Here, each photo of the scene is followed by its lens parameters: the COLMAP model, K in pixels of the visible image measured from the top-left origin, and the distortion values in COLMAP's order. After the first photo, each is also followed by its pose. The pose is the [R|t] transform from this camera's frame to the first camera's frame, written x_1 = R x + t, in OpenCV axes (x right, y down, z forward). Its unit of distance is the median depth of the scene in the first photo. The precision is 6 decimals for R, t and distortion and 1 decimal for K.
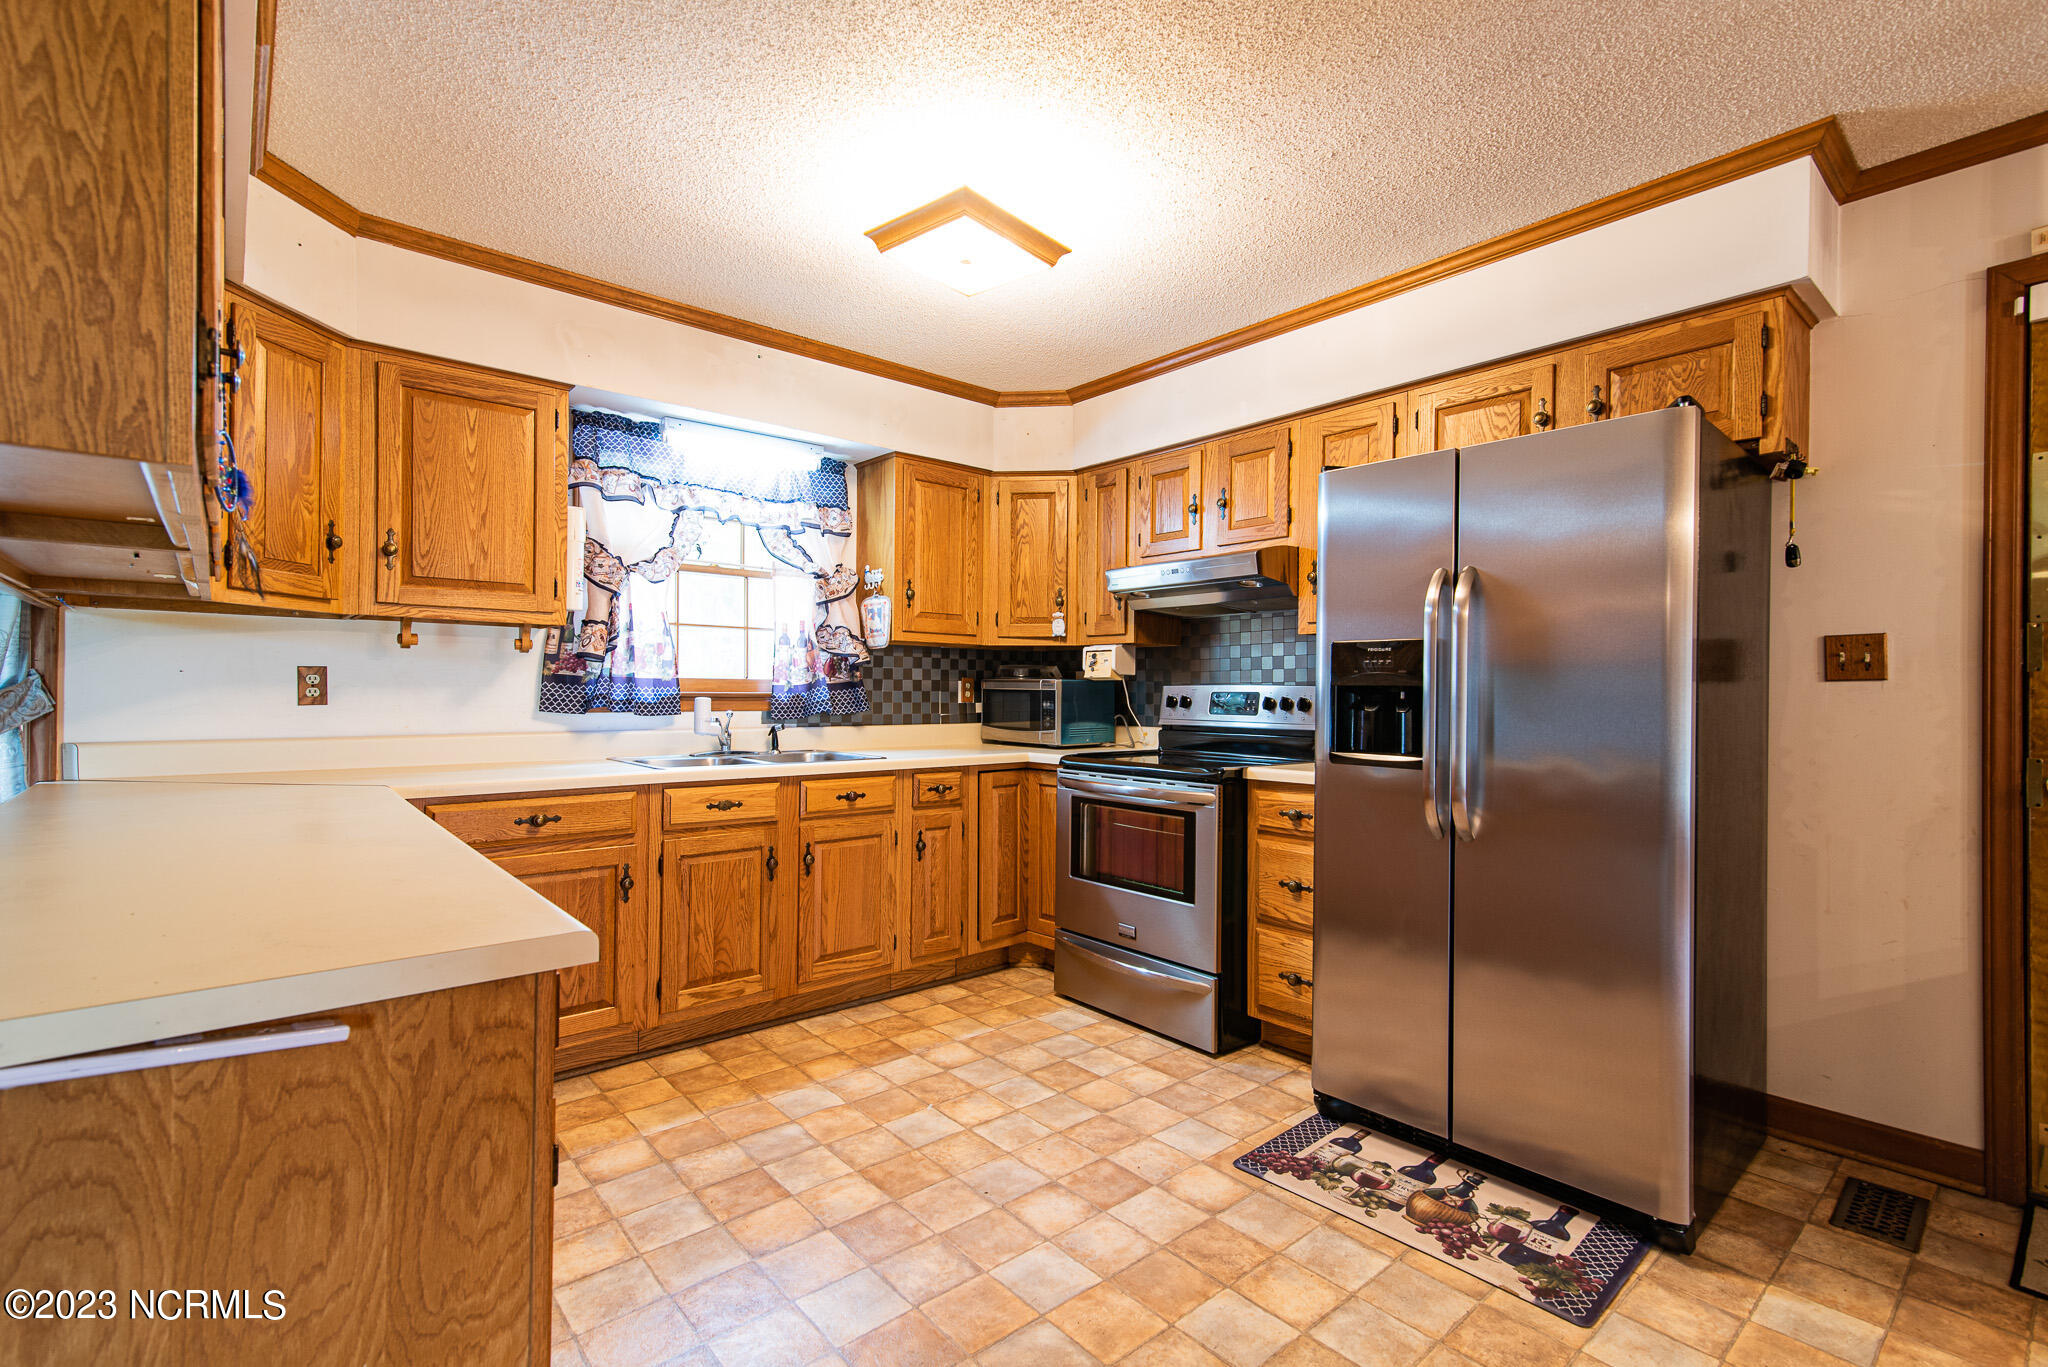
lens RADIAL K [[920.3, 0, 1019.5], [0, 920.3, 698.0], [0, 0, 1]] dist [0.013482, -0.001186]
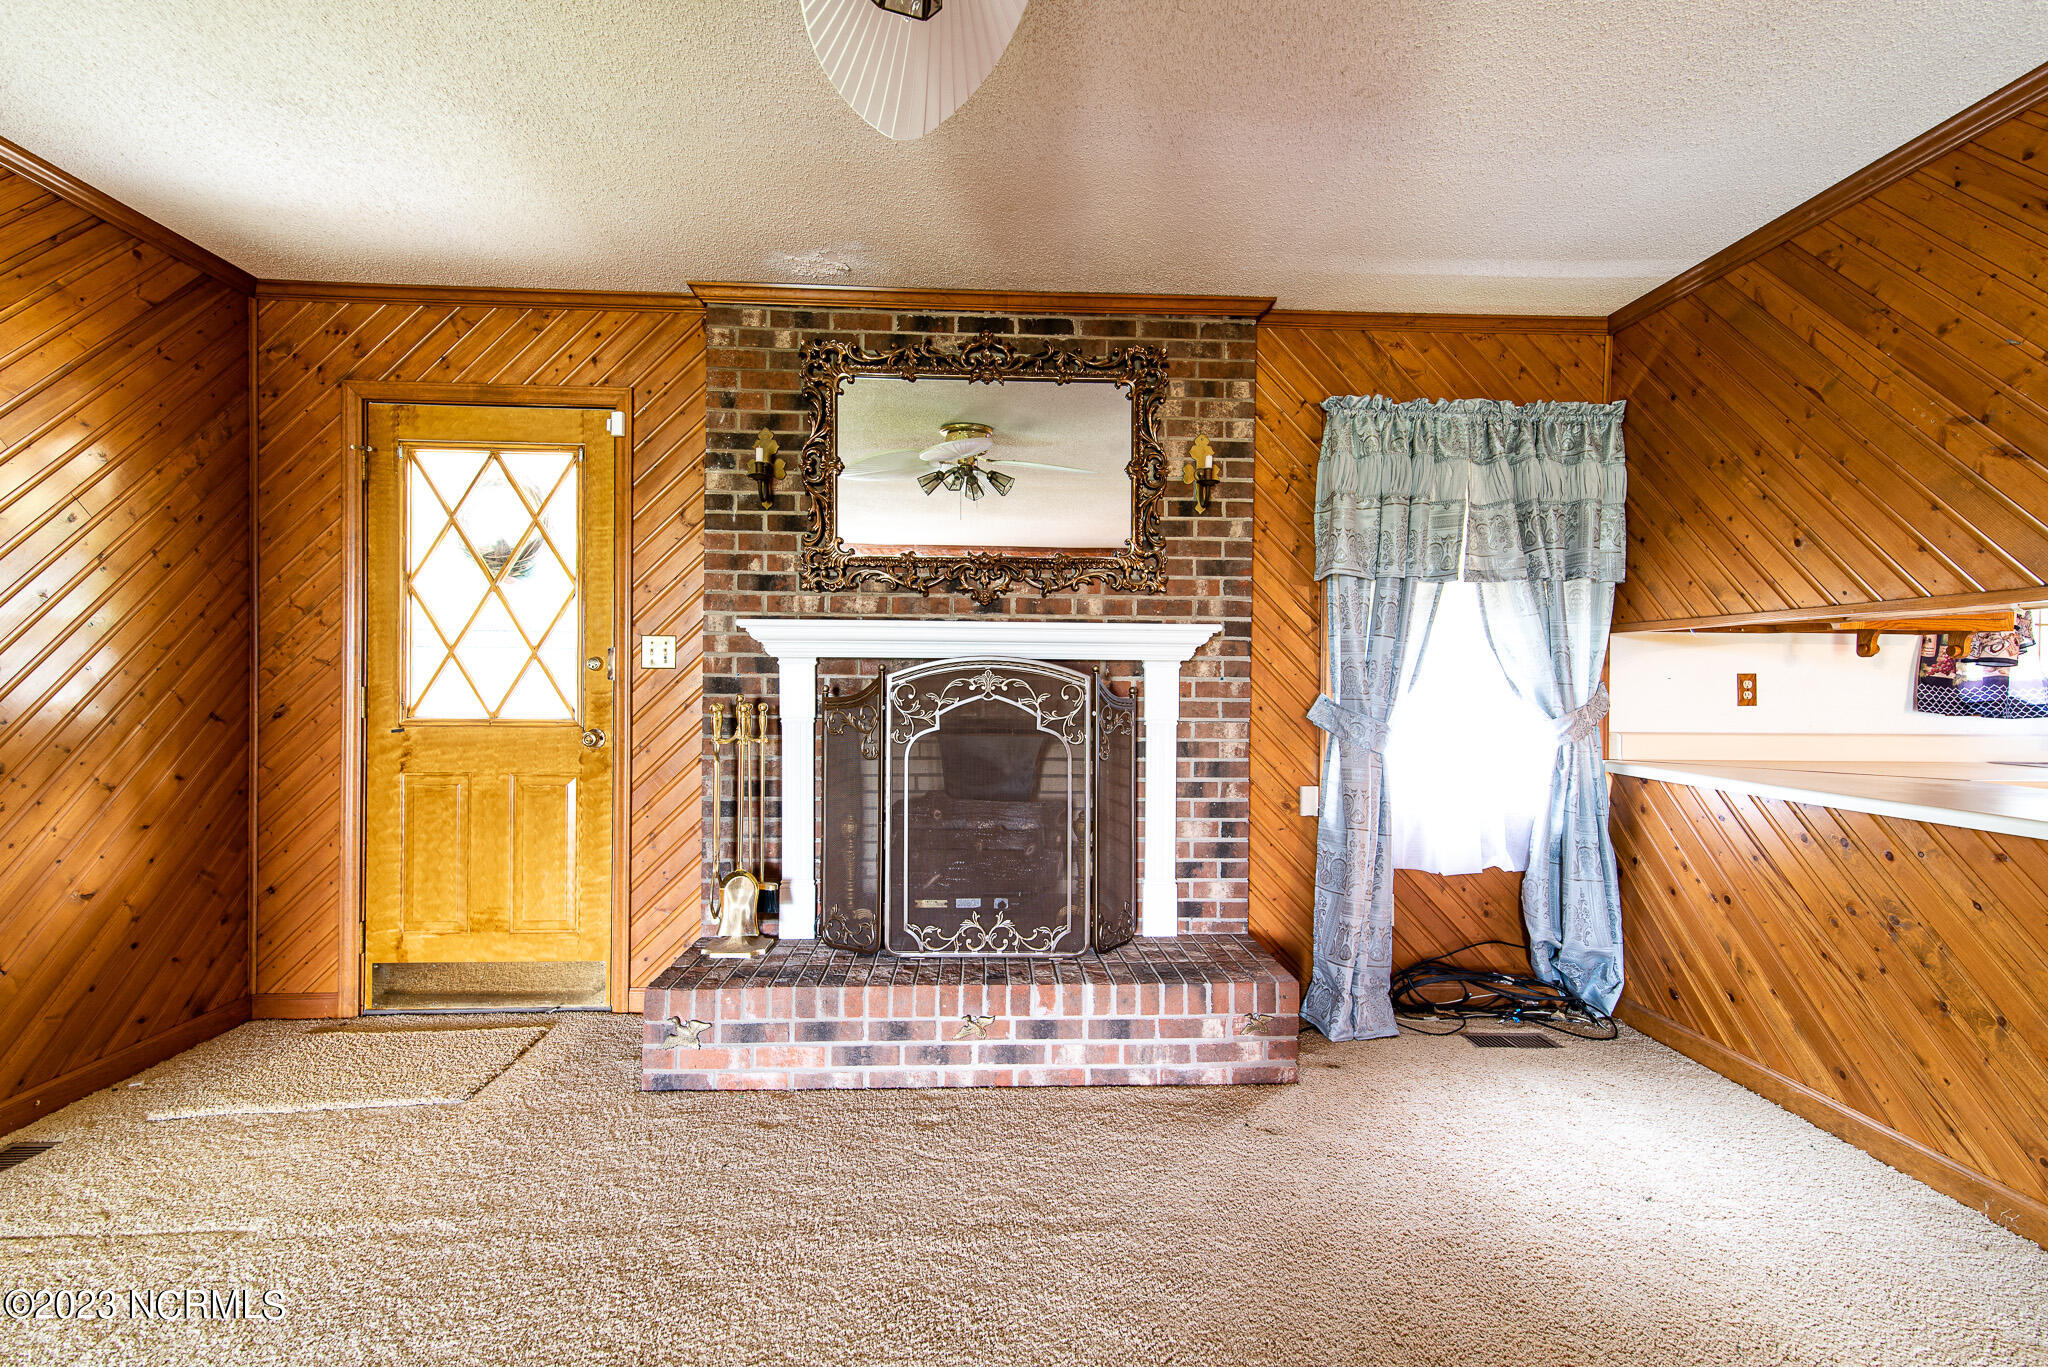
lens RADIAL K [[920.3, 0, 1019.6], [0, 920.3, 685.1], [0, 0, 1]] dist [0.013482, -0.001186]
pose [[0.791987, 0.003026, -0.610531, -0.658018], [-0.006452, 0.999973, -0.003412, -0.007578], [0.610504, 0.006642, 0.791985, -0.436977]]
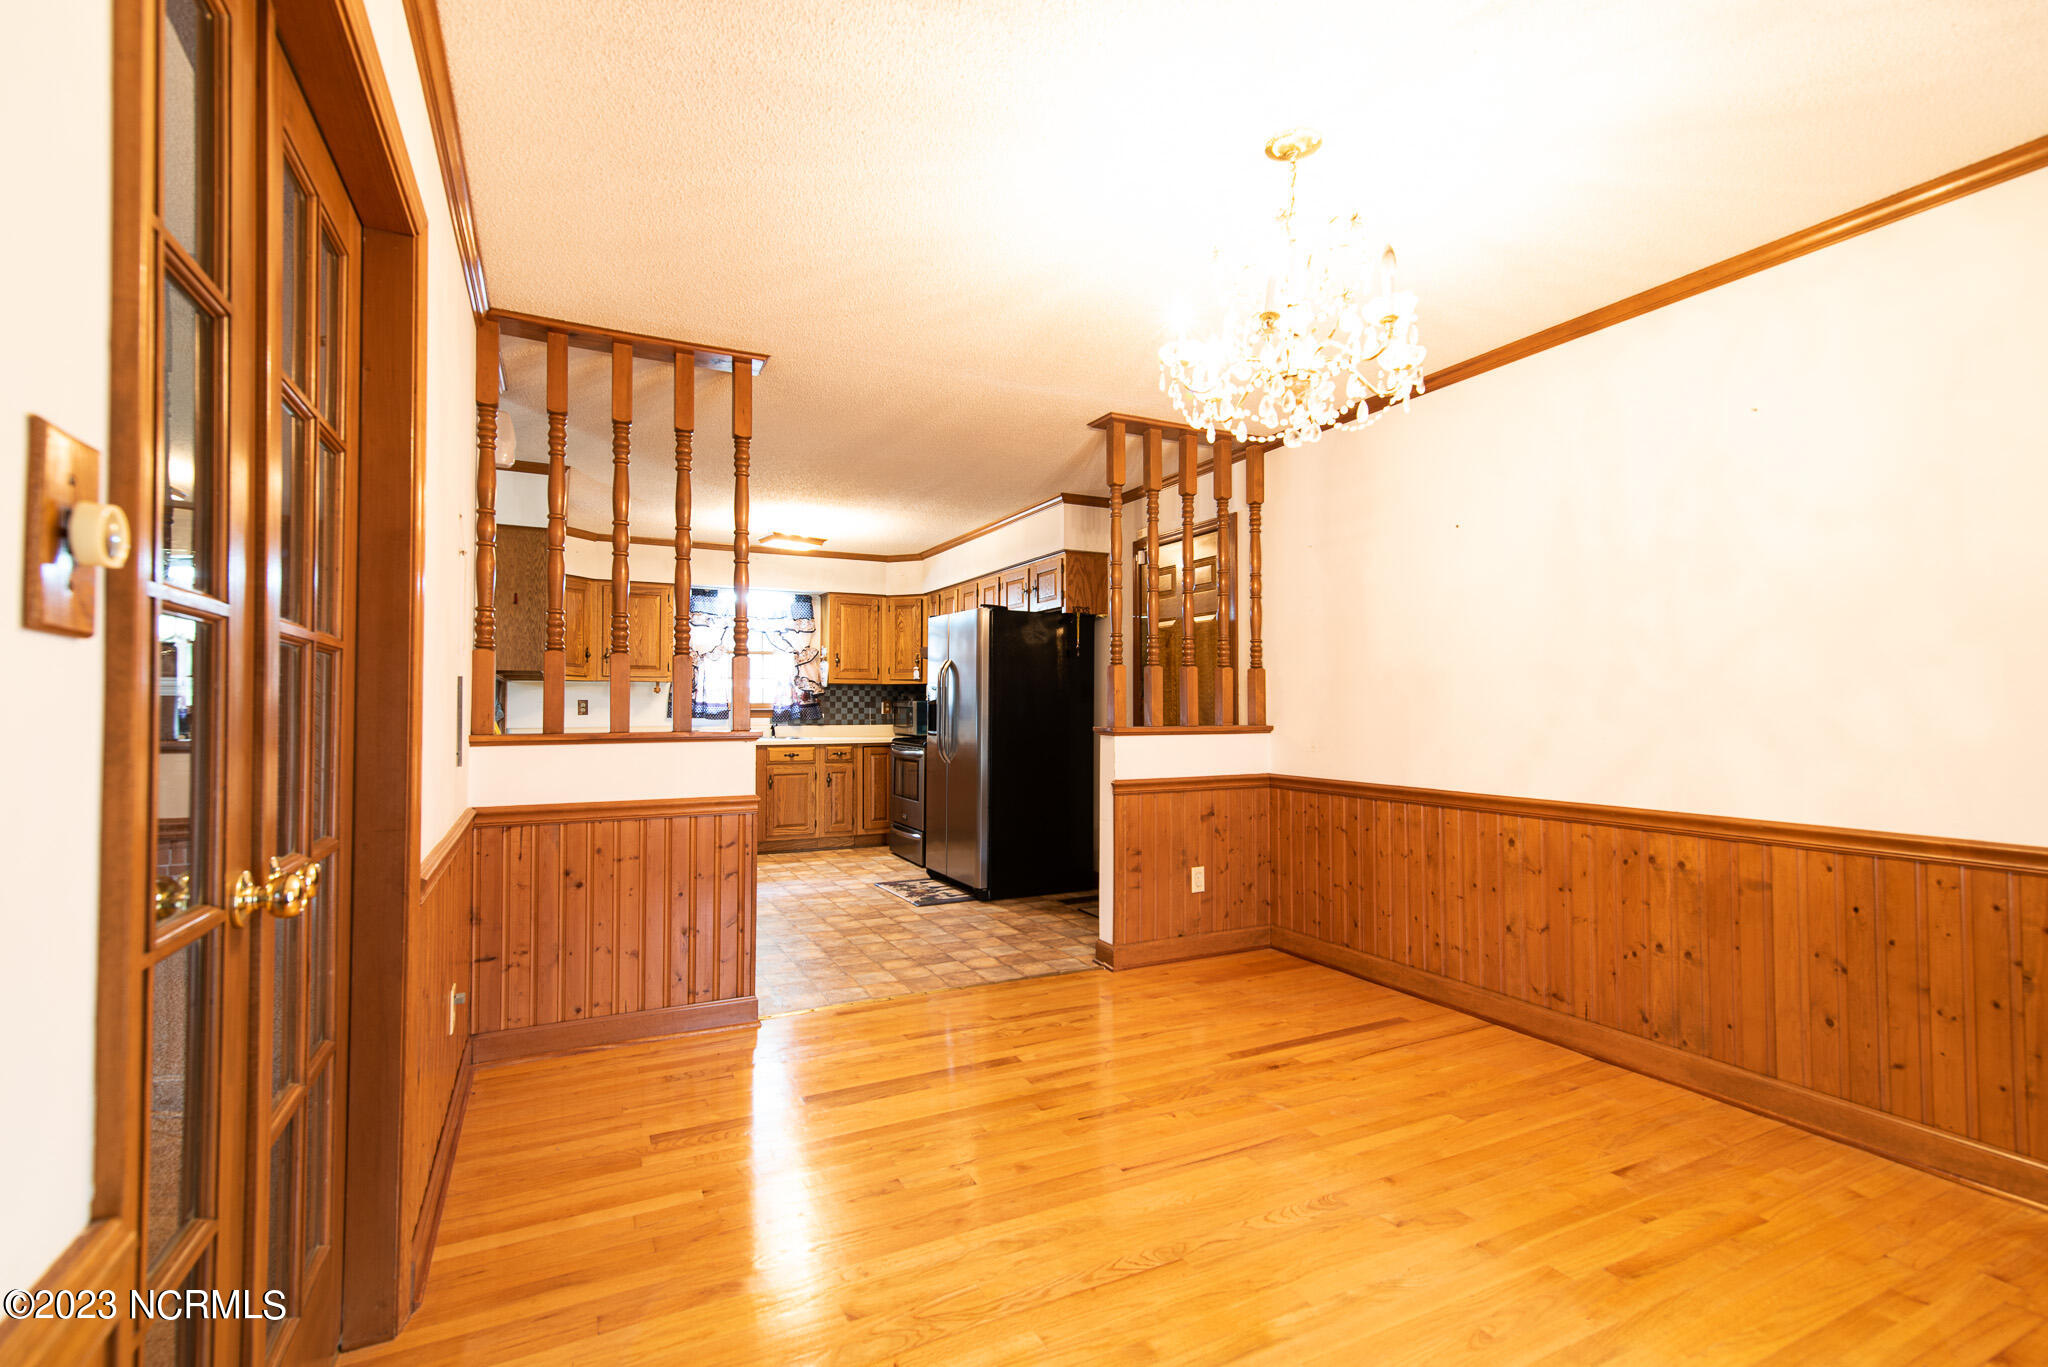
lens RADIAL K [[920.3, 0, 1018.9], [0, 920.3, 685.1], [0, 0, 1]] dist [0.013482, -0.001186]
pose [[0.971121, -0.014370, -0.238153, 0.871771], [0.006441, 0.999400, -0.034035, 0.016755], [0.238499, 0.031518, 0.970631, -1.022449]]
